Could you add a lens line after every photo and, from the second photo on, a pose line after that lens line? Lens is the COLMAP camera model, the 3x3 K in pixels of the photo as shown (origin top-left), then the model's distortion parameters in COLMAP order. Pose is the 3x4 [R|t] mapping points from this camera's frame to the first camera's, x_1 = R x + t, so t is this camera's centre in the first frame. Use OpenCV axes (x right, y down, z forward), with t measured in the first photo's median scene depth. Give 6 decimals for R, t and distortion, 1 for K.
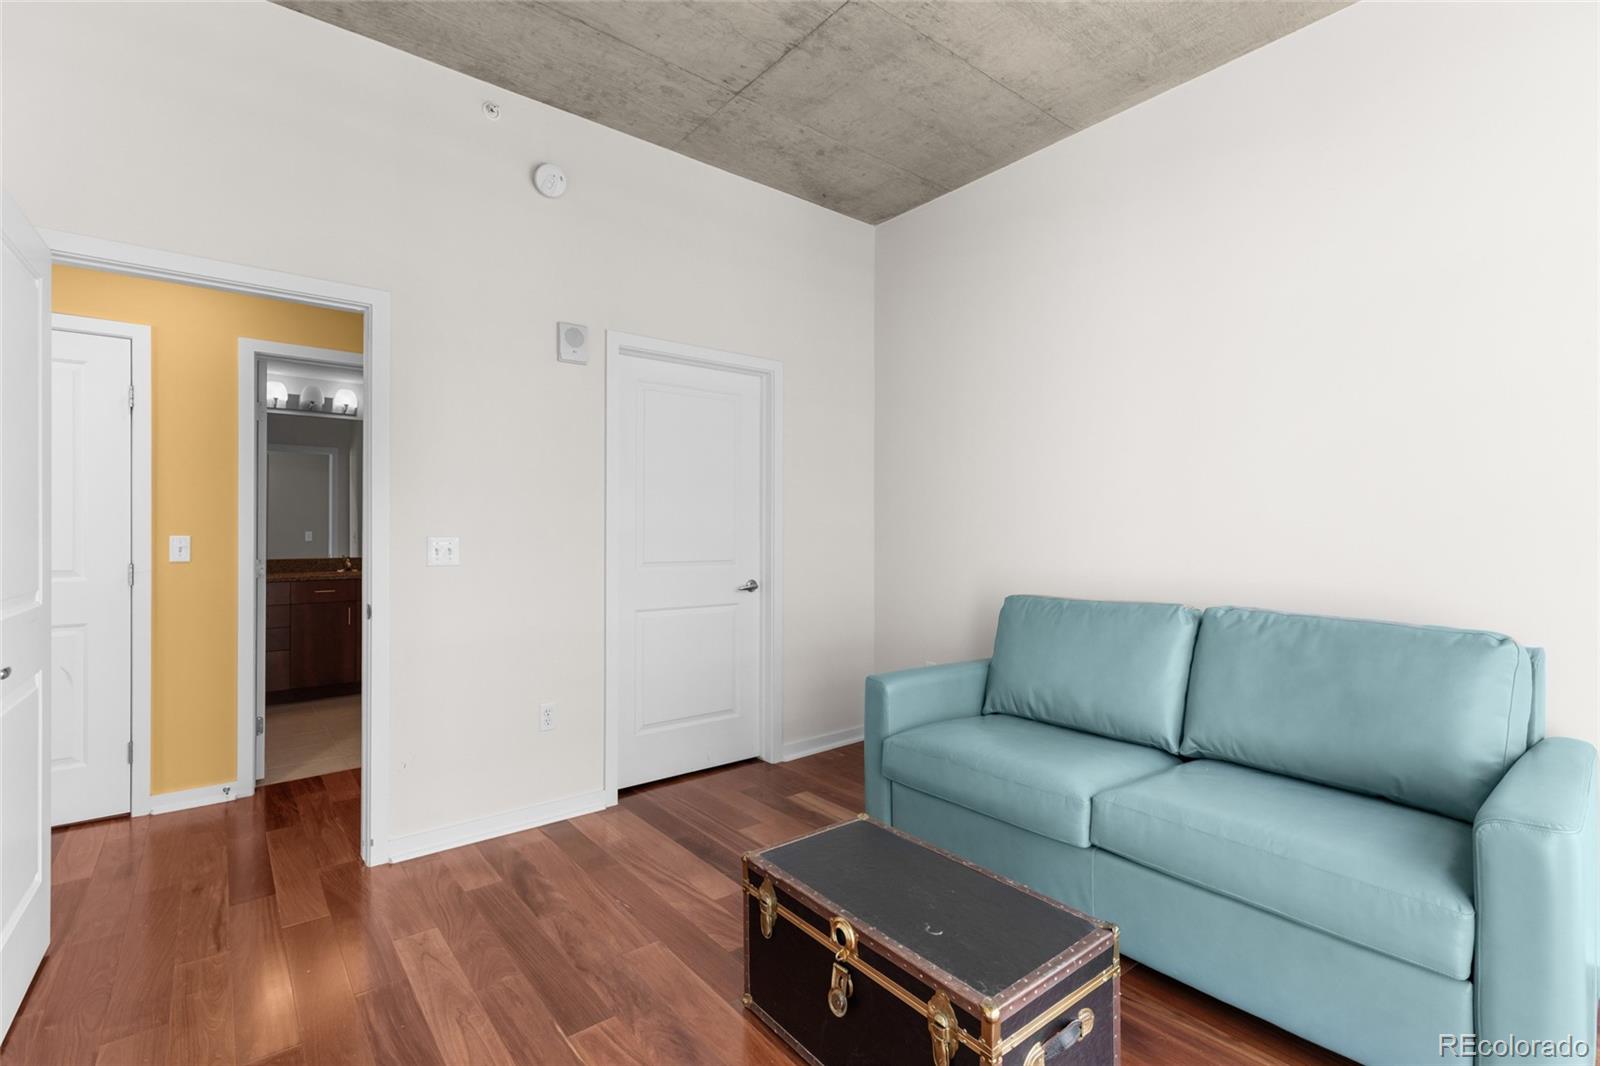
lens RADIAL K [[729.6, 0, 804.1], [0, 729.6, 530.6], [0, 0, 1]] dist [0.004152, -0.000394]
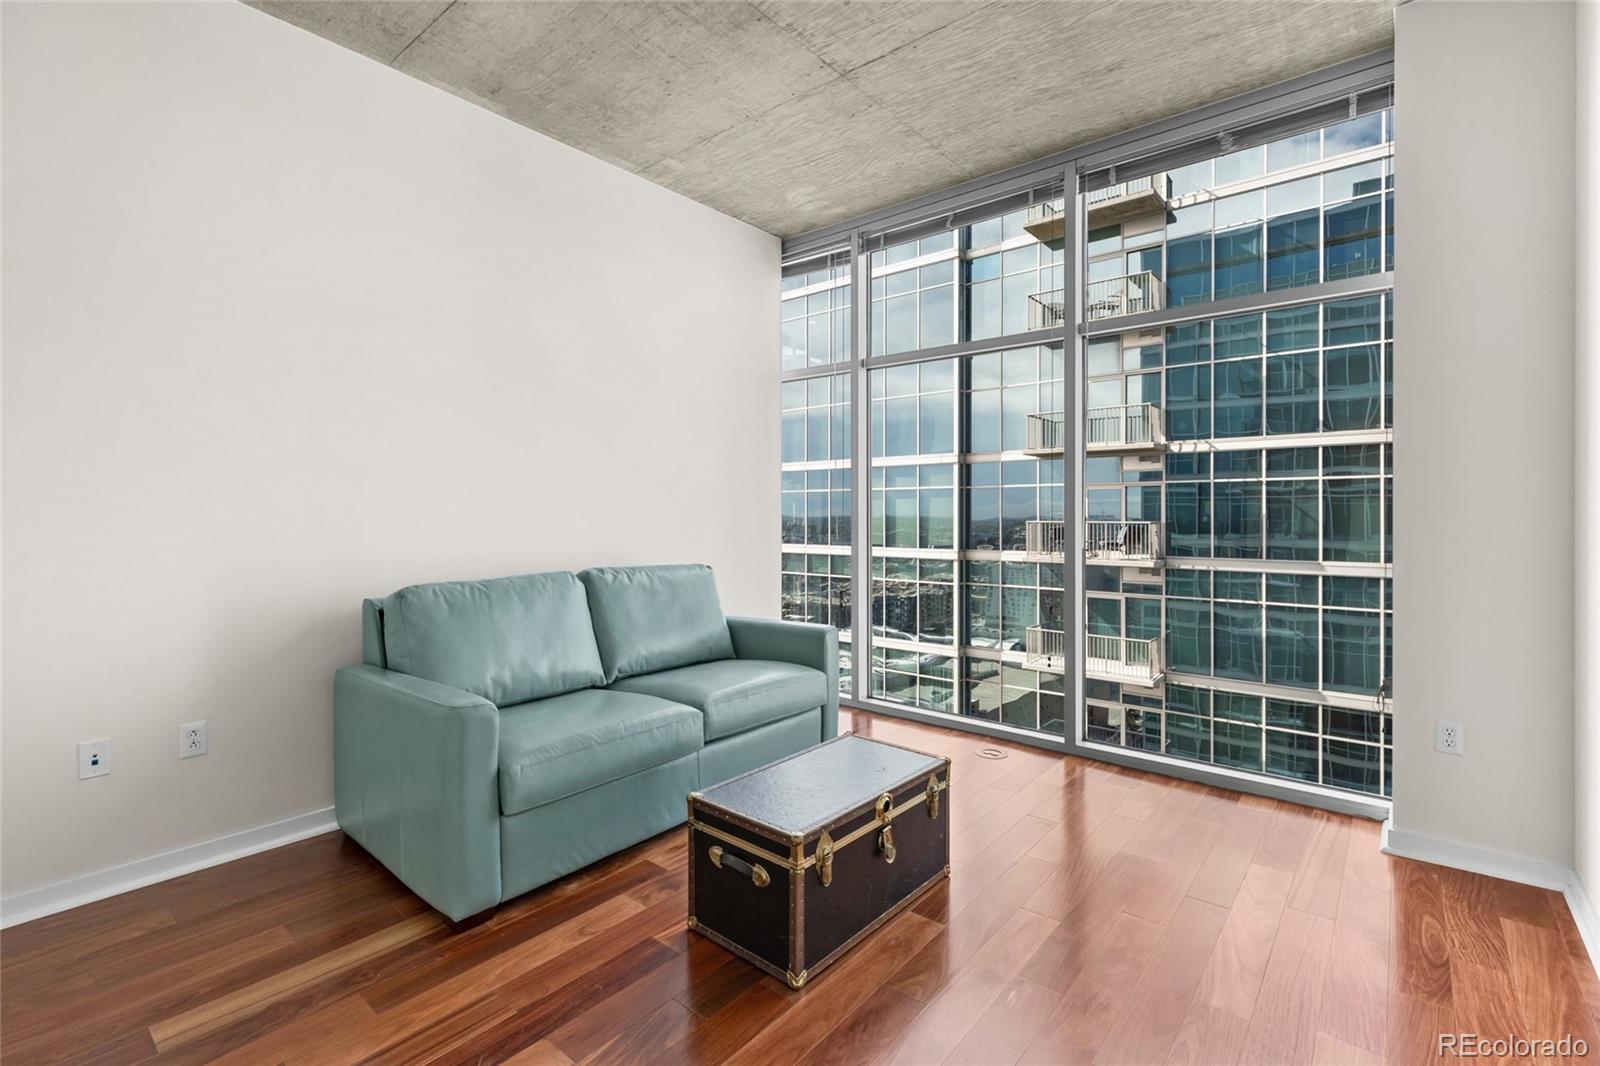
lens RADIAL K [[729.6, 0, 794.7], [0, 729.6, 521.0], [0, 0, 1]] dist [0.004152, -0.000394]
pose [[-0.194815, -0.008806, 0.980800, -0.888149], [0.003680, 0.999946, 0.009709, 0.008200], [-0.980833, 0.005501, -0.194772, 1.020166]]
